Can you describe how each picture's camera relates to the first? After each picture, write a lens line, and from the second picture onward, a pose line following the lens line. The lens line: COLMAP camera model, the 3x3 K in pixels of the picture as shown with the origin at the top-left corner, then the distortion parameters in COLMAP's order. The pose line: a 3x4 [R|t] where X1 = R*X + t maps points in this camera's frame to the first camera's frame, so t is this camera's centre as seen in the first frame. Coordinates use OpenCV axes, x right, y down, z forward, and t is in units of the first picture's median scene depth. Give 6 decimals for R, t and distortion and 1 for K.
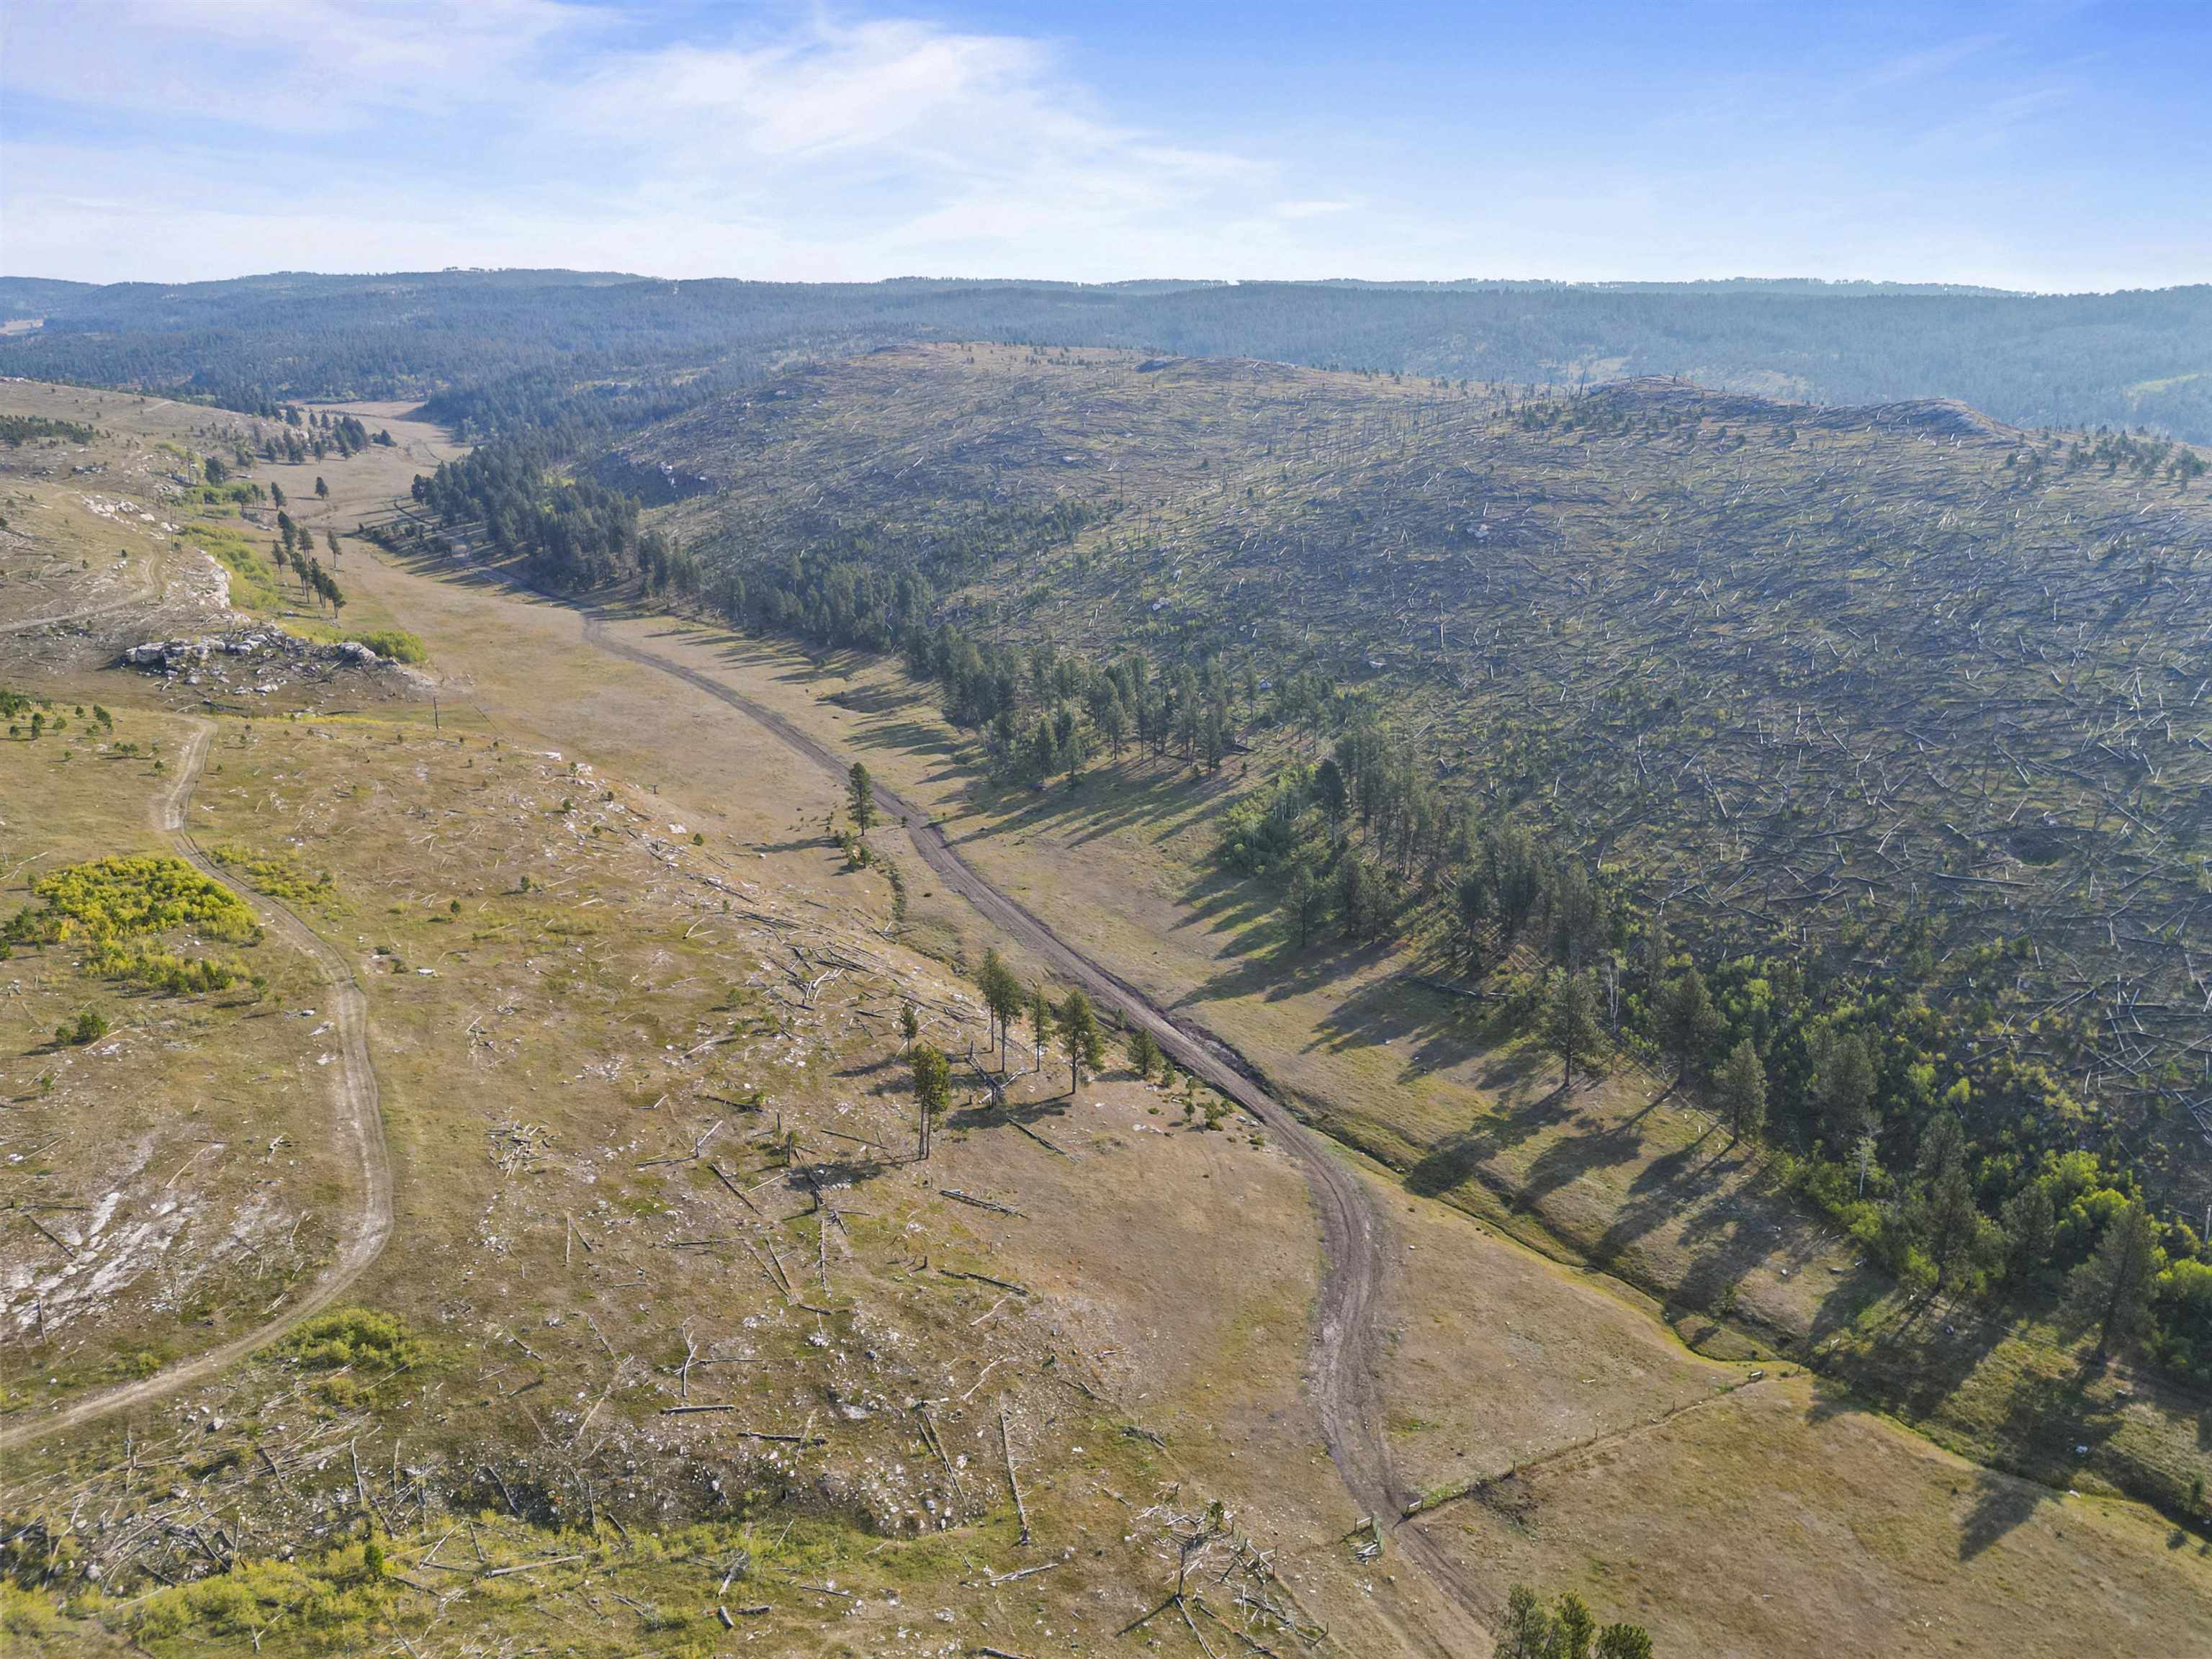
lens RADIAL K [[1528.1, 0, 1096.1], [0, 1528.1, 836.5], [0, 0, 1]] dist [0.097140, -0.098112]
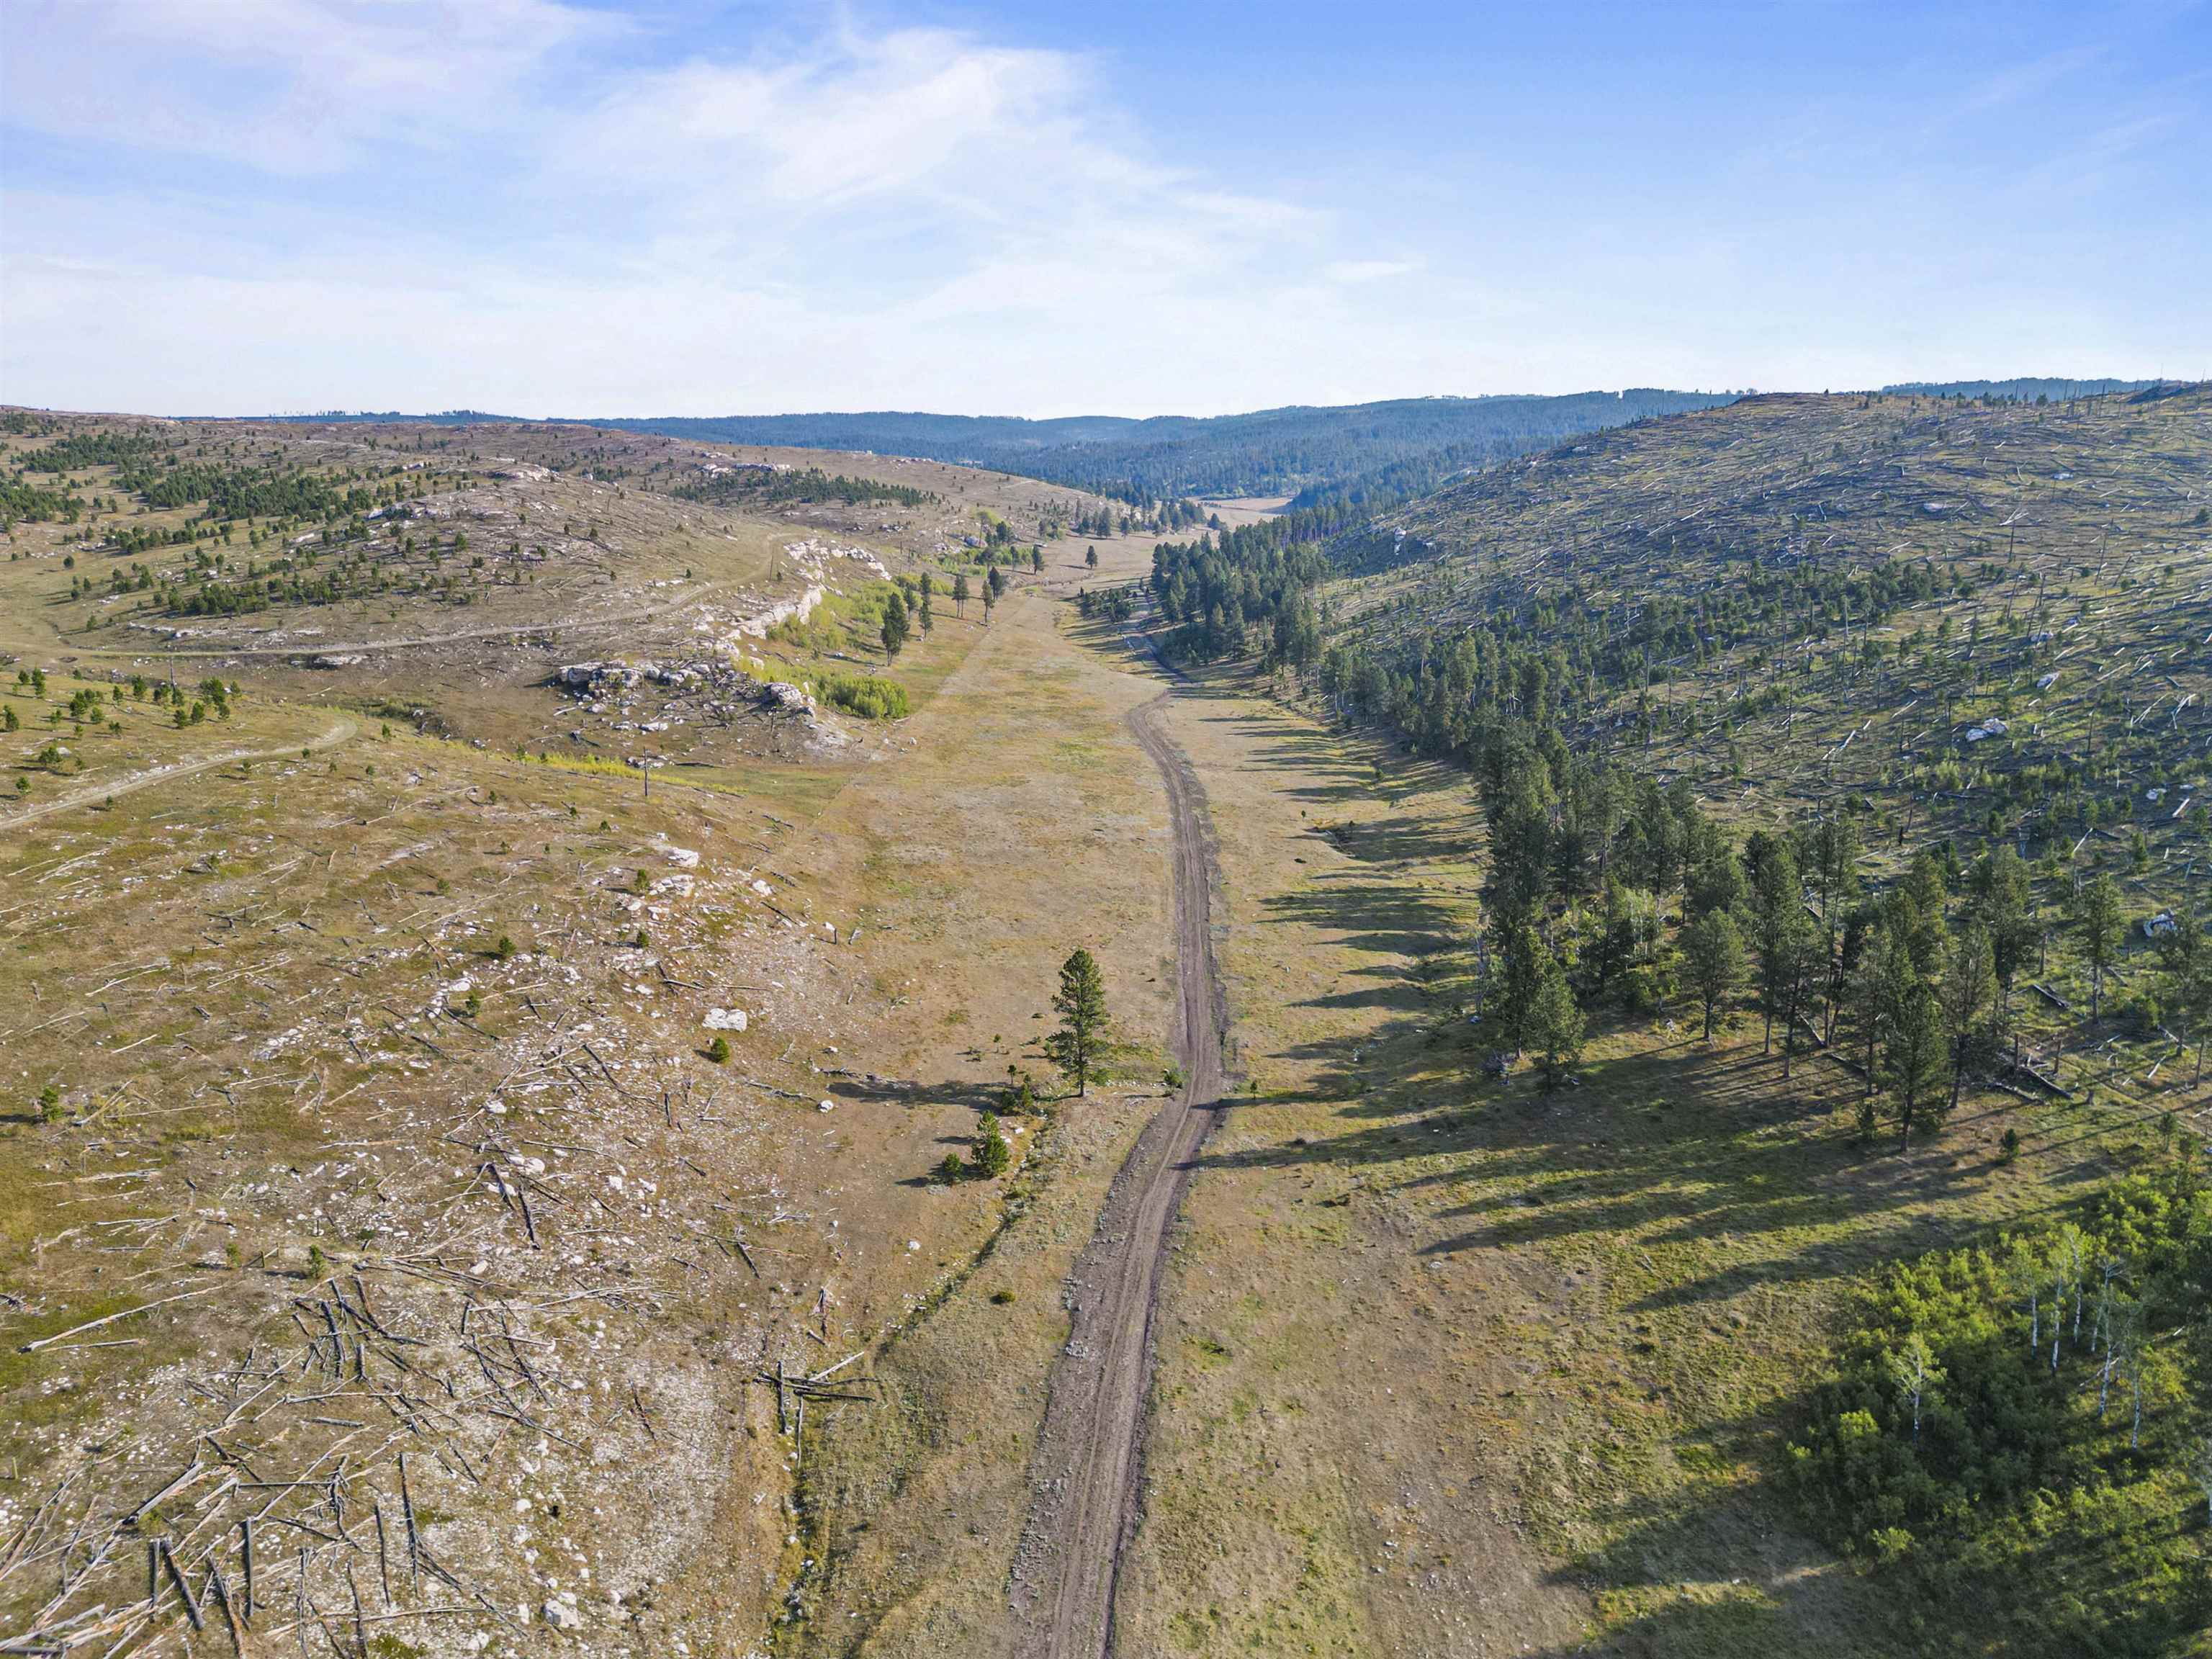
lens RADIAL K [[1535.1, 0, 1103.4], [0, 1535.1, 840.6], [0, 0, 1]] dist [0.084152, -0.085182]
pose [[0.831514, 0.134990, -0.538852, 0.111566], [-0.176794, 0.983895, -0.026336, -0.070280], [0.526619, 0.117165, 0.841989, 0.569748]]
